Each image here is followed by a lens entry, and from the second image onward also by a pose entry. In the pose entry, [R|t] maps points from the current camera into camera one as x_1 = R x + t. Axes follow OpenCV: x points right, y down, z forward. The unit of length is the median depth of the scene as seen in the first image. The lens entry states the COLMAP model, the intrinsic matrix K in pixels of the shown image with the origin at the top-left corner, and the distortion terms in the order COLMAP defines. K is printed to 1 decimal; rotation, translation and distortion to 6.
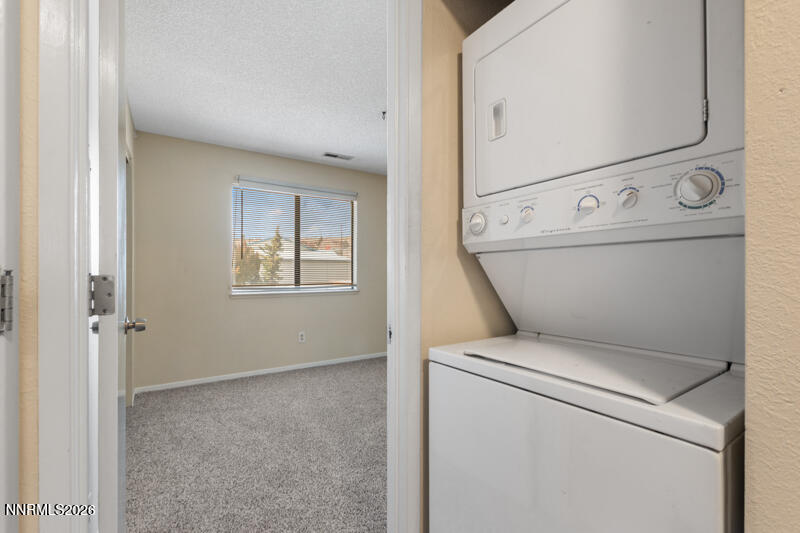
lens RADIAL K [[347.0, 0, 383.8], [0, 347.0, 272.2], [0, 0, 1]] dist [-0.000507, -0.000260]
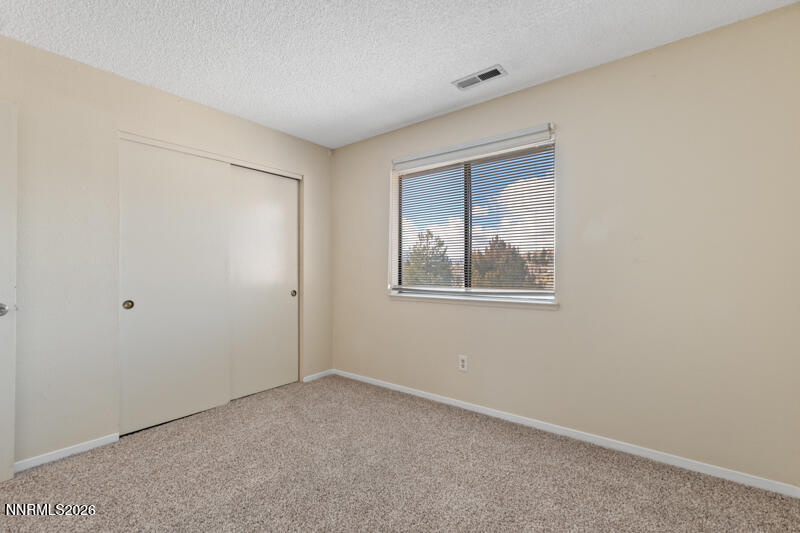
lens RADIAL K [[347.0, 0, 400.8], [0, 347.0, 271.4], [0, 0, 1]] dist [-0.000507, -0.000260]
pose [[0.368761, 0.002945, -0.929519, 0.405442], [-0.001108, 0.999996, 0.002729, 0.000986], [0.929523, 0.000023, 0.368763, 0.693905]]
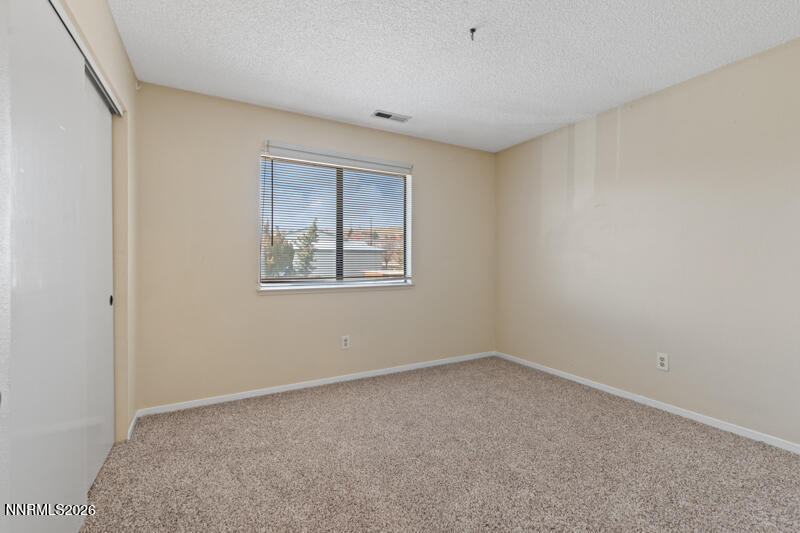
lens RADIAL K [[347.0, 0, 402.6], [0, 347.0, 262.9], [0, 0, 1]] dist [-0.000507, -0.000260]
pose [[0.999236, -0.000116, -0.039077, -0.079364], [0.000174, 0.999999, 0.001498, 0.000898], [0.039077, -0.001504, 0.999235, 0.216035]]
